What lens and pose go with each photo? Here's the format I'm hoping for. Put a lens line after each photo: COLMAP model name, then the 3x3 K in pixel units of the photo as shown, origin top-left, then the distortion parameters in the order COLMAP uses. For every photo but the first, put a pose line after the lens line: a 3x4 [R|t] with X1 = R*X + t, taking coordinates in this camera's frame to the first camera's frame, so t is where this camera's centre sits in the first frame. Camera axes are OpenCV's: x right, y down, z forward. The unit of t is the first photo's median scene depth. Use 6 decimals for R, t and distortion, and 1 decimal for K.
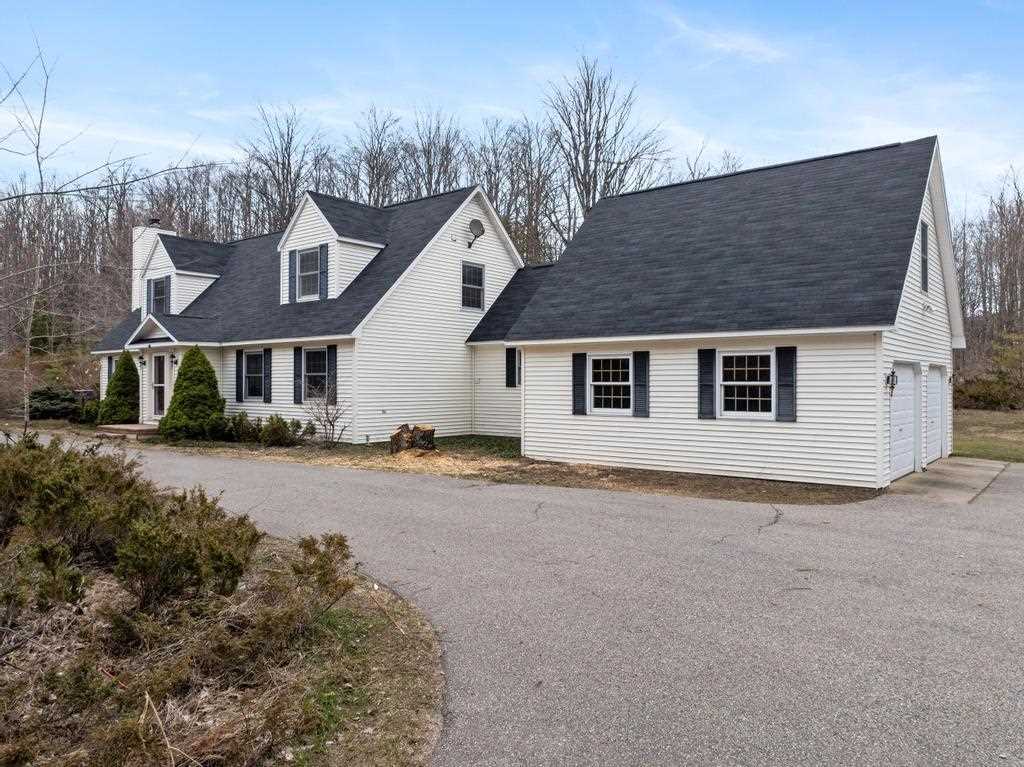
lens RADIAL K [[727.1, 0, 511.7], [0, 727.1, 377.0], [0, 0, 1]] dist [-0.027271, -0.018541]
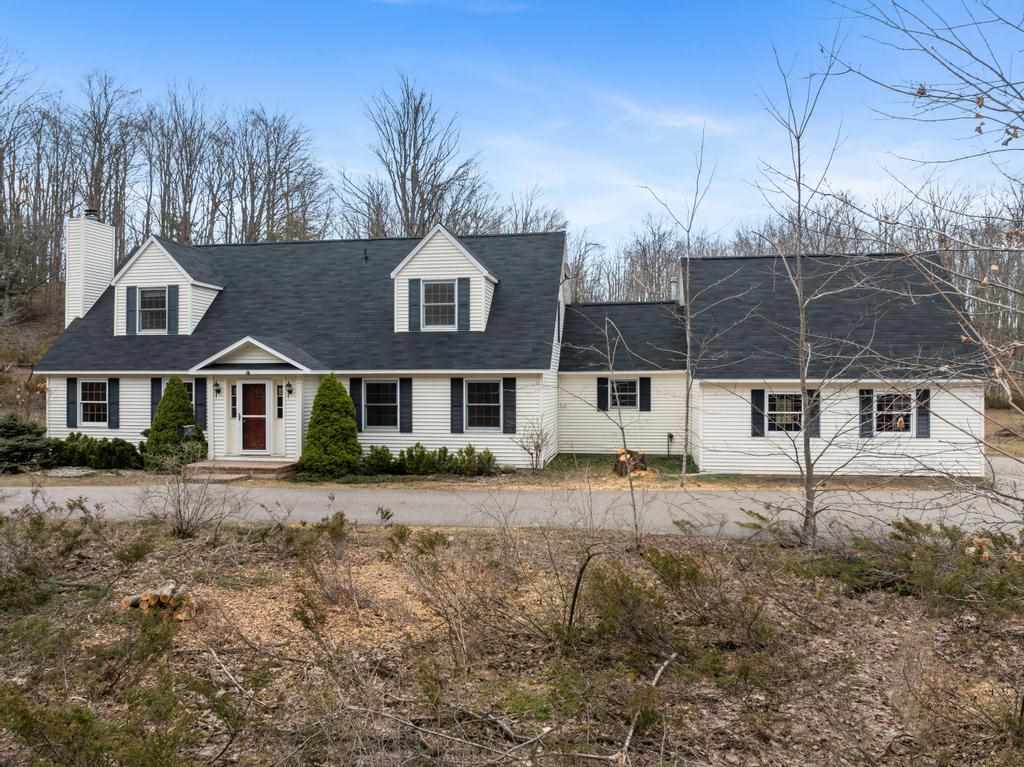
lens RADIAL K [[727.1, 0, 516.4], [0, 727.1, 389.4], [0, 0, 1]] dist [-0.027271, -0.018541]
pose [[0.858147, 0.002248, 0.513398, -0.723947], [-0.002321, 0.999997, -0.000498, -0.024304], [-0.513398, -0.000764, 0.858150, 0.076537]]
